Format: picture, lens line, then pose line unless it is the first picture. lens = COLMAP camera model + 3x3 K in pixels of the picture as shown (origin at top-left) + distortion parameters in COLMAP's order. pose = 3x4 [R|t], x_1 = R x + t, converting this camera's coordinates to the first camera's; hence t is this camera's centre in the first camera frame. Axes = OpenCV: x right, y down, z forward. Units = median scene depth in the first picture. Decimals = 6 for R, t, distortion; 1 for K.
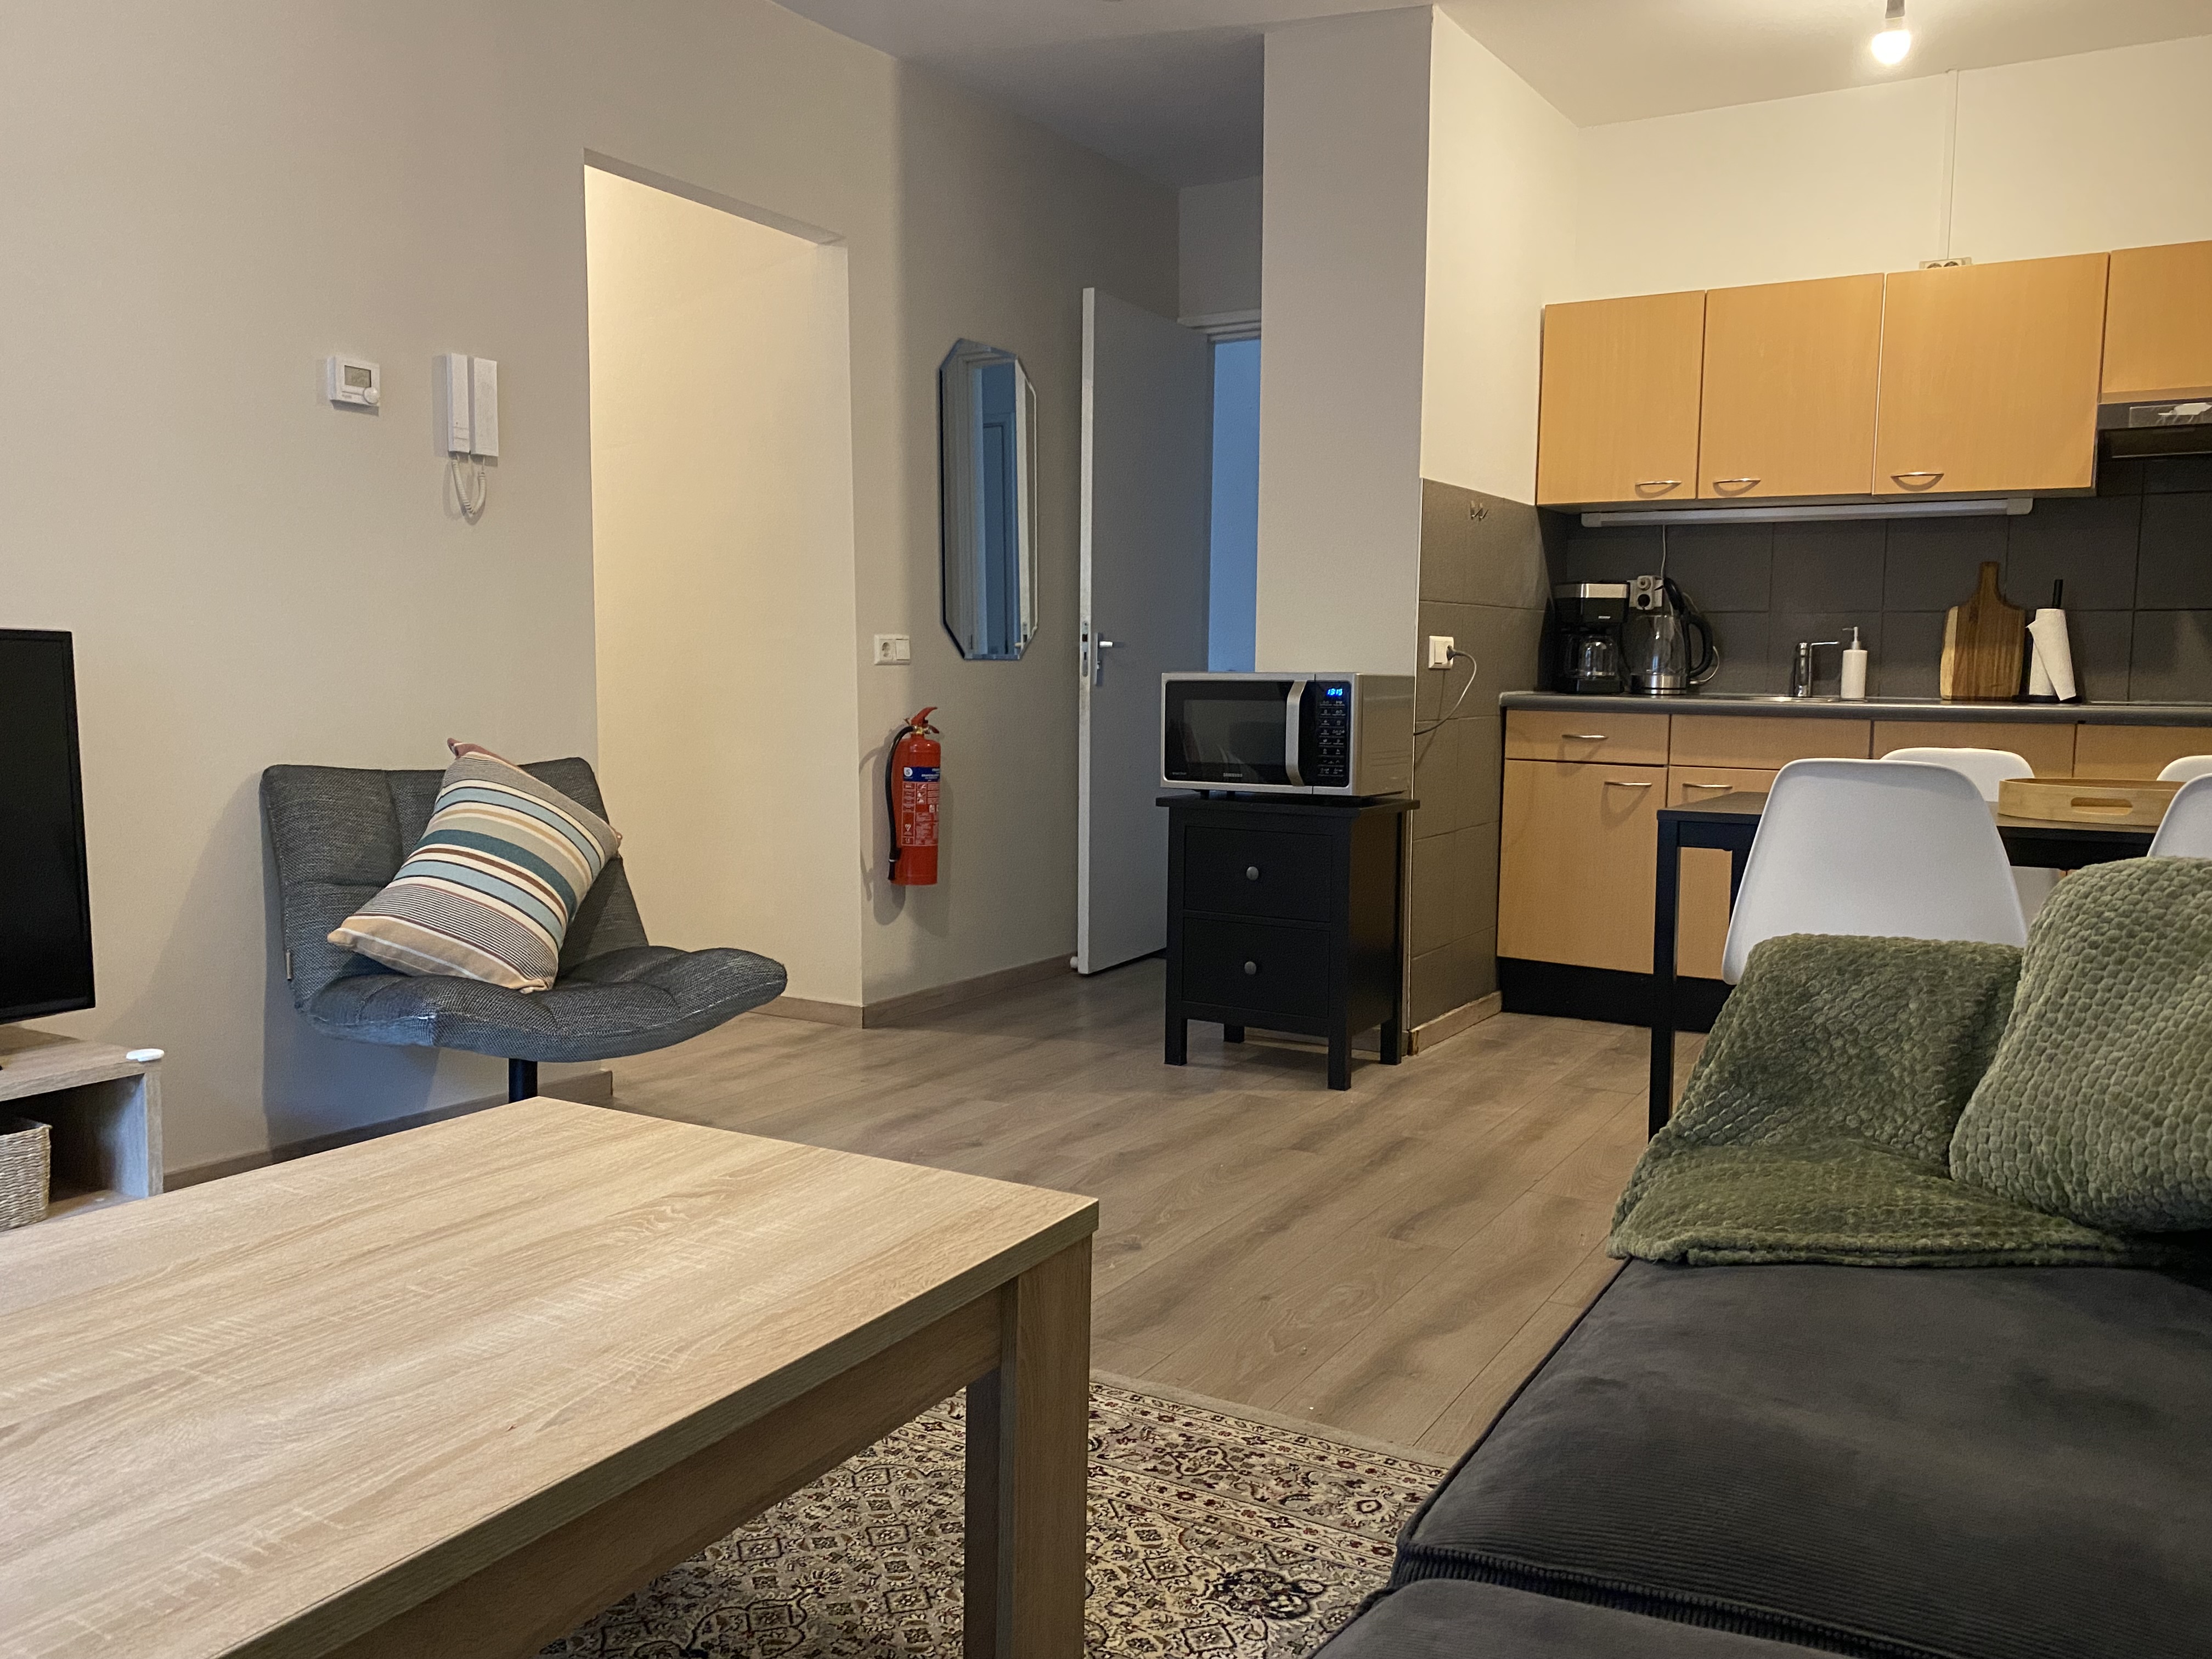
lens RADIAL K [[1673.5, 0, 1112.3], [0, 1673.5, 821.9], [0, 0, 1]] dist [0.005649, -0.000404]
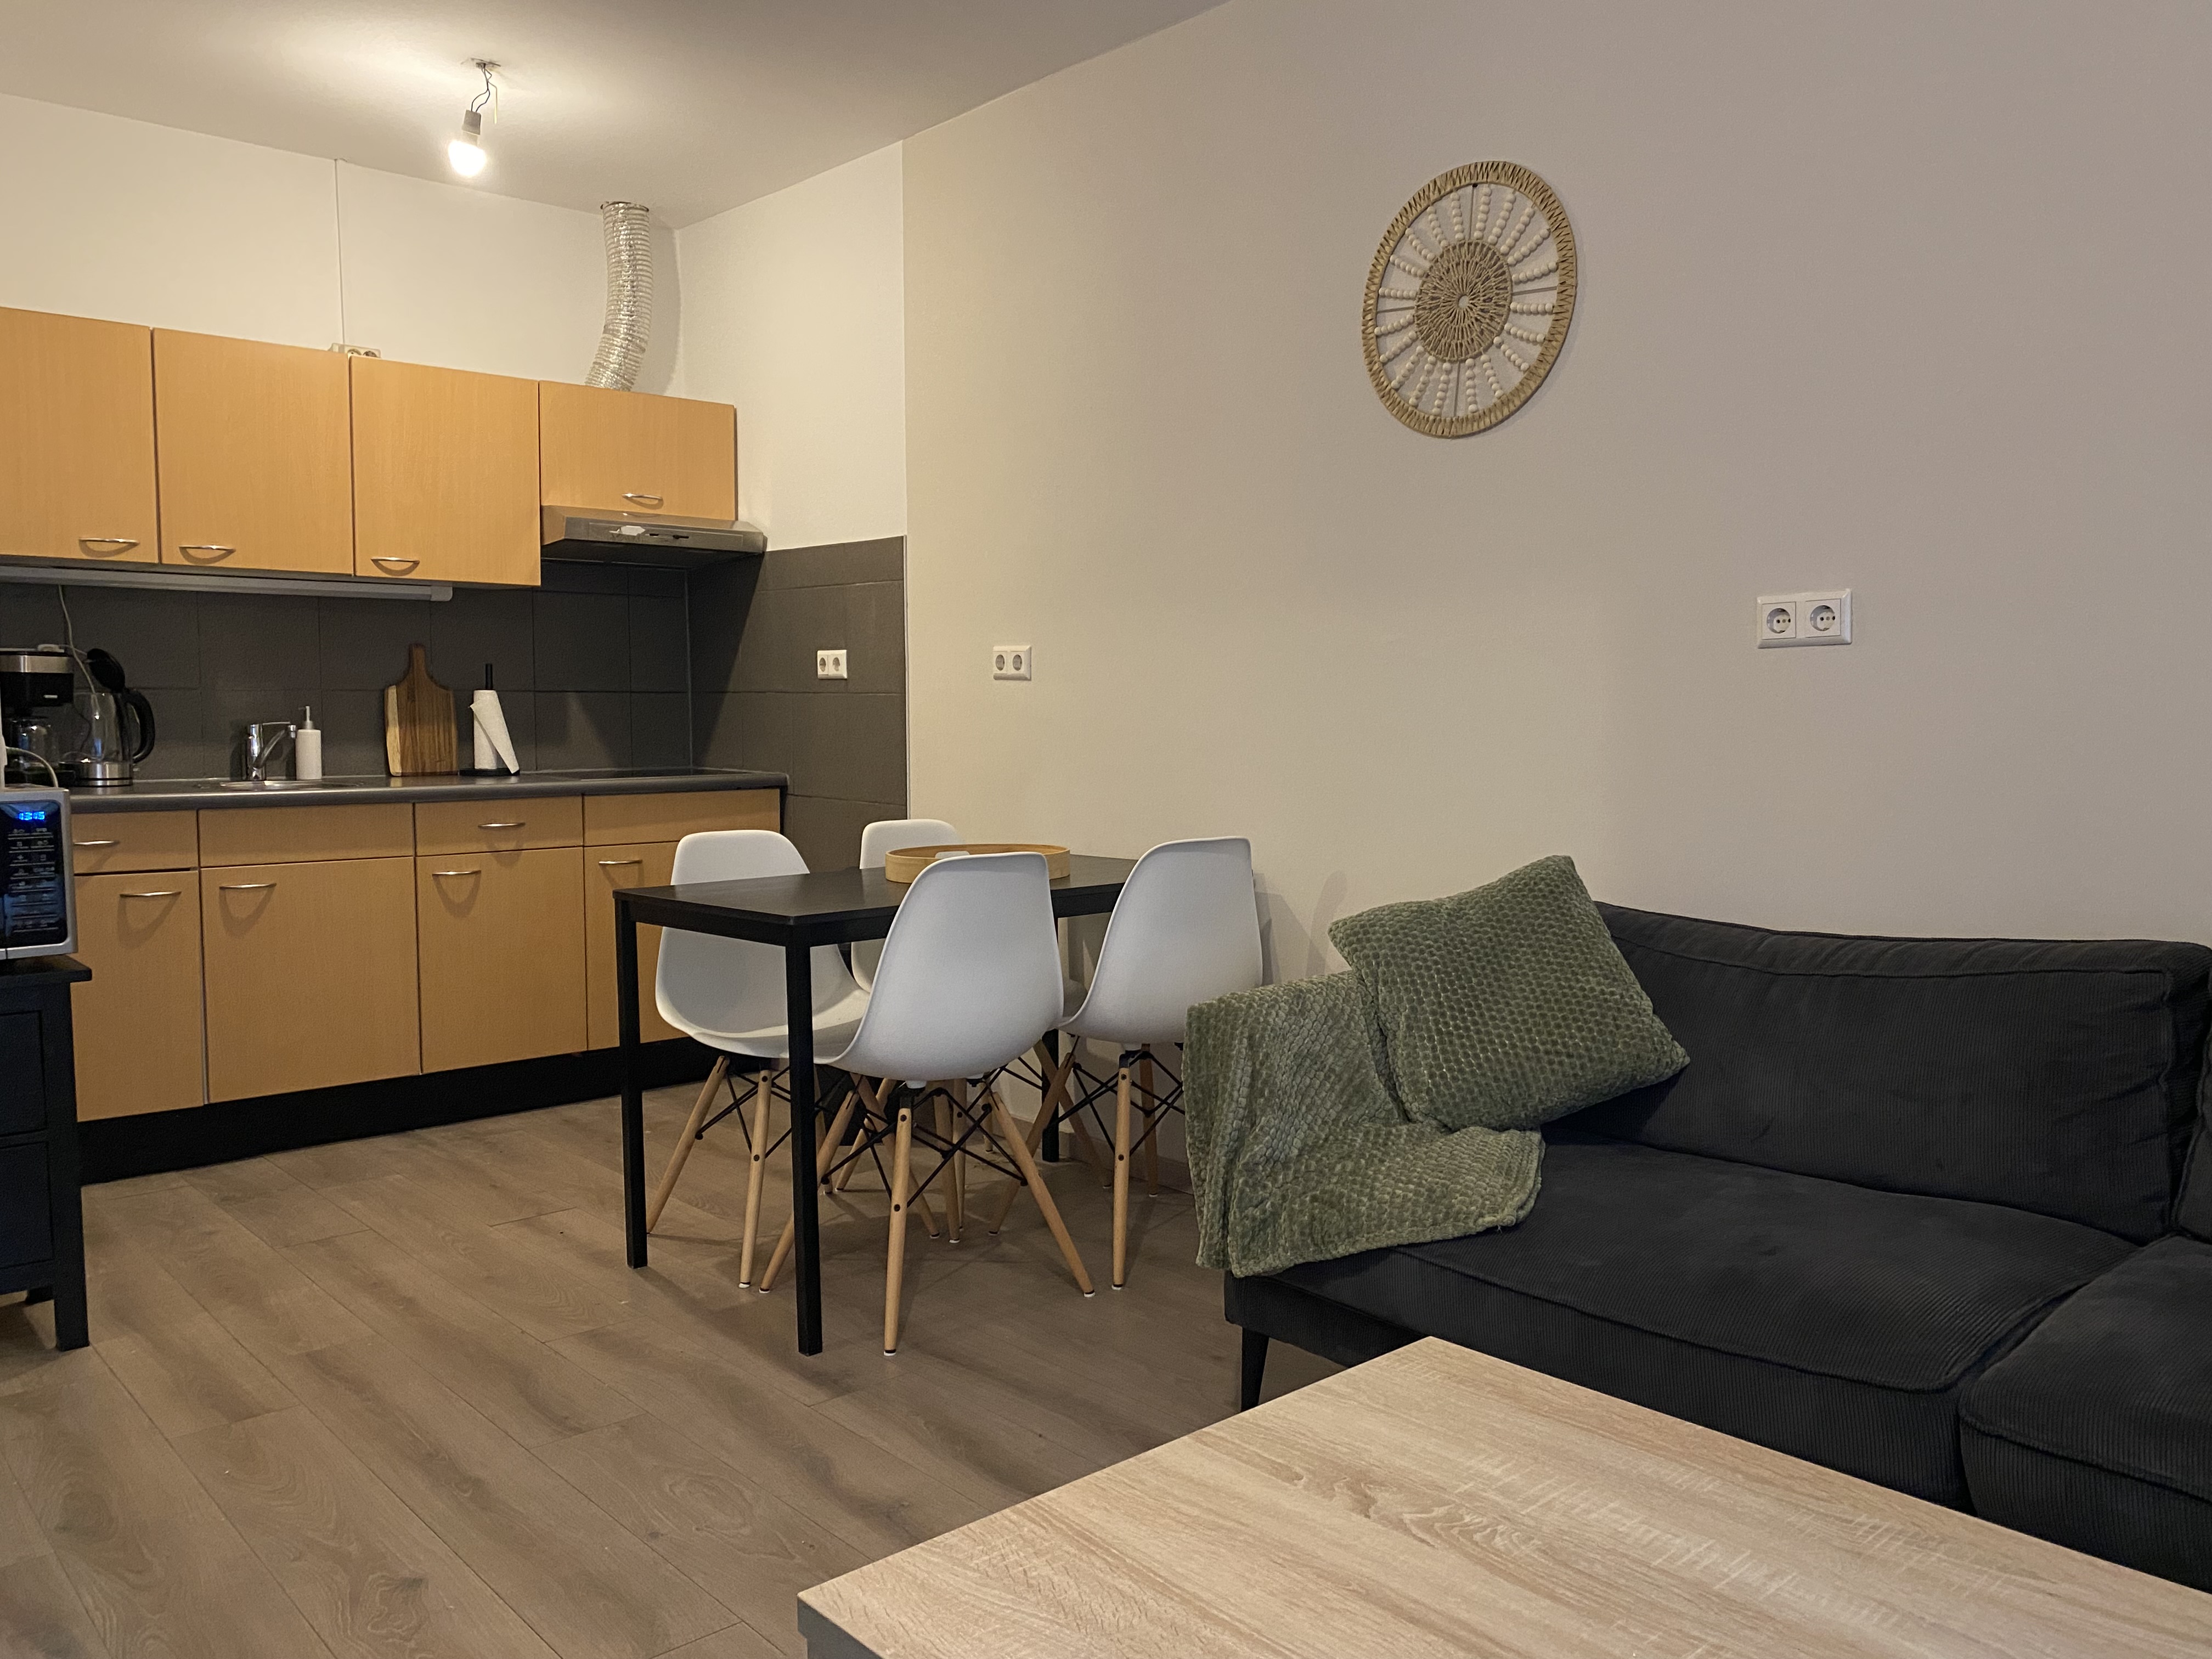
lens RADIAL K [[1670.2, 0, 1097.1], [0, 1670.2, 835.0], [0, 0, 1]] dist [0.050223, -0.092601]
pose [[0.321412, -0.083956, 0.943210, -0.836678], [0.091949, 0.994122, 0.057155, -0.139152], [-0.942465, 0.068357, 0.327243, 0.636441]]
